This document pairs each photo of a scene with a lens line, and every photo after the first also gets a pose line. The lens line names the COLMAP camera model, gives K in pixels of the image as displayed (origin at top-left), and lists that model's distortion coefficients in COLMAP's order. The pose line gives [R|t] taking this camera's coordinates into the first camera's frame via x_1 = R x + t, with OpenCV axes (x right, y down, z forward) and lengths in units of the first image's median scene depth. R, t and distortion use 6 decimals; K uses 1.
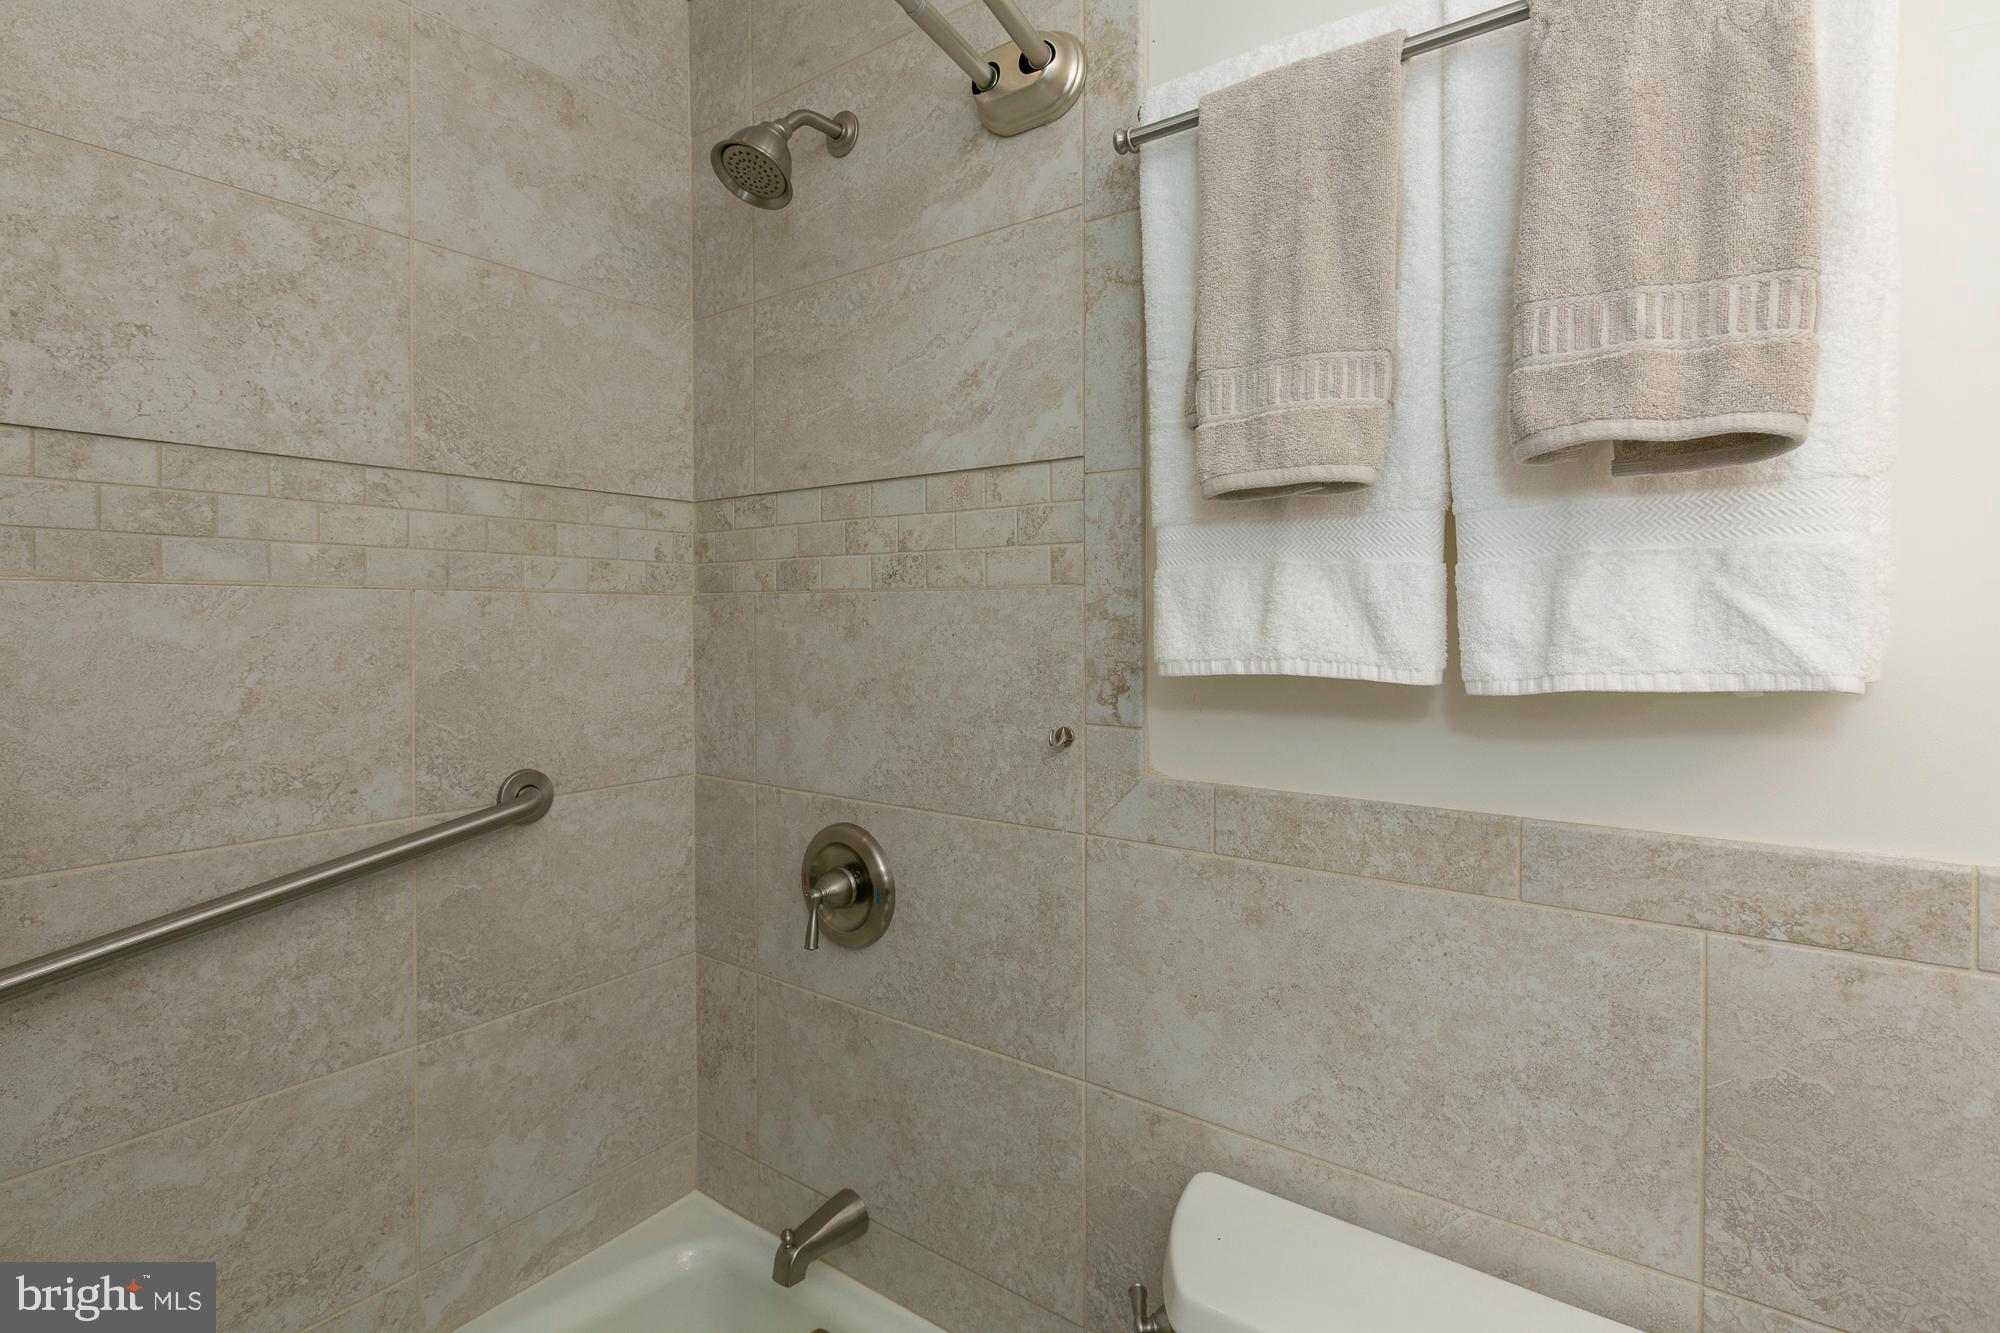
lens RADIAL K [[955.5, 0, 996.8], [0, 955.5, 658.6], [0, 0, 1]] dist [-0.001743, -0.000390]
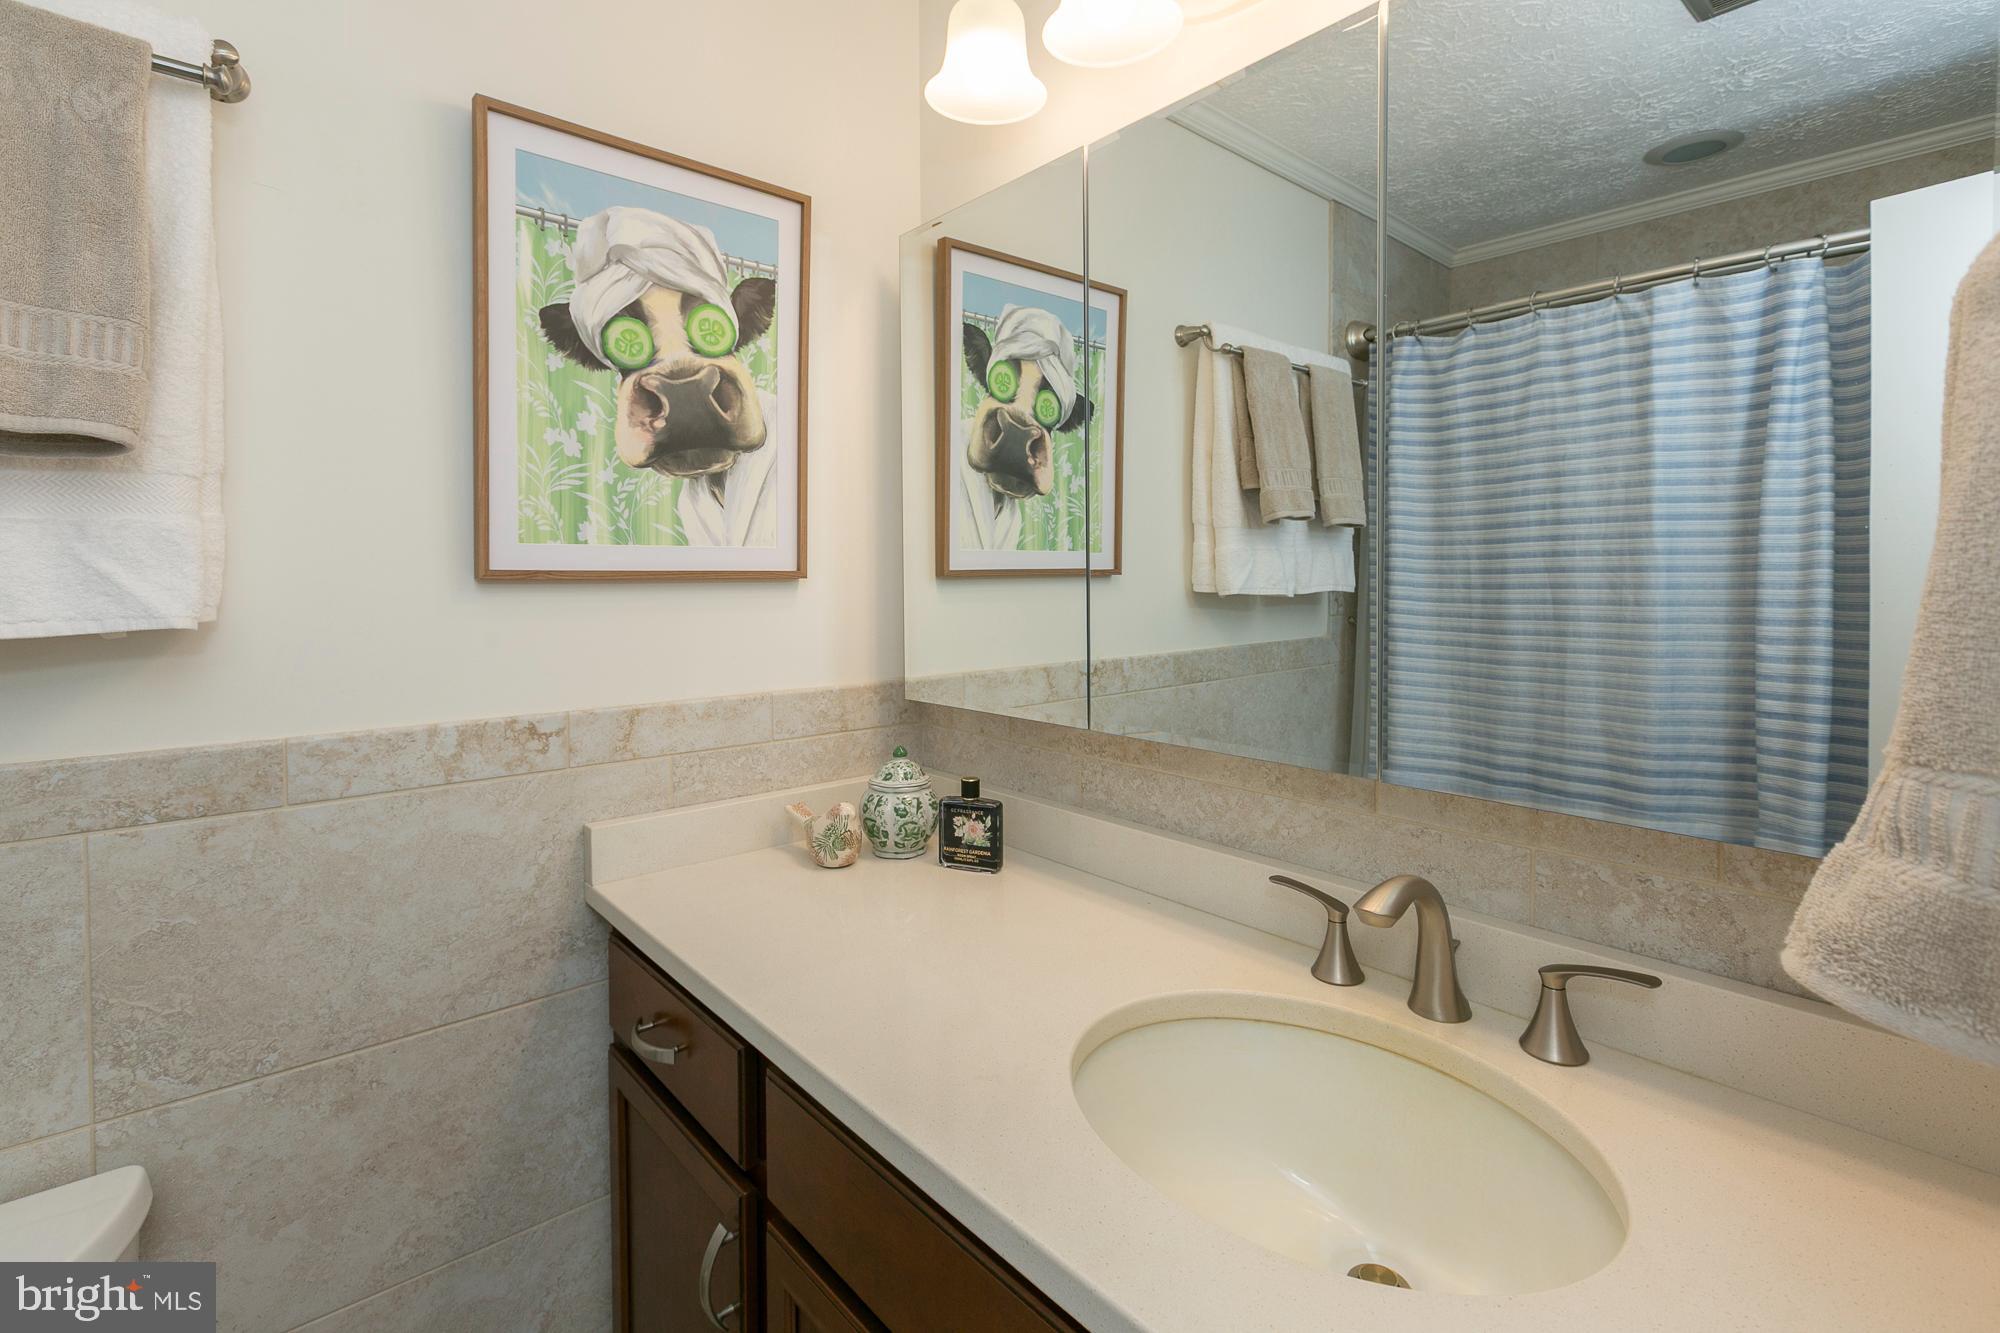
lens RADIAL K [[921.6, 0, 1001.8], [0, 921.6, 584.1], [0, 0, 1]] dist [0.000242, -0.000309]
pose [[0.210269, -0.006087, 0.977625, -0.169516], [0.044246, 0.999015, -0.003297, 0.025239], [-0.976642, 0.043949, 0.210331, -0.430172]]
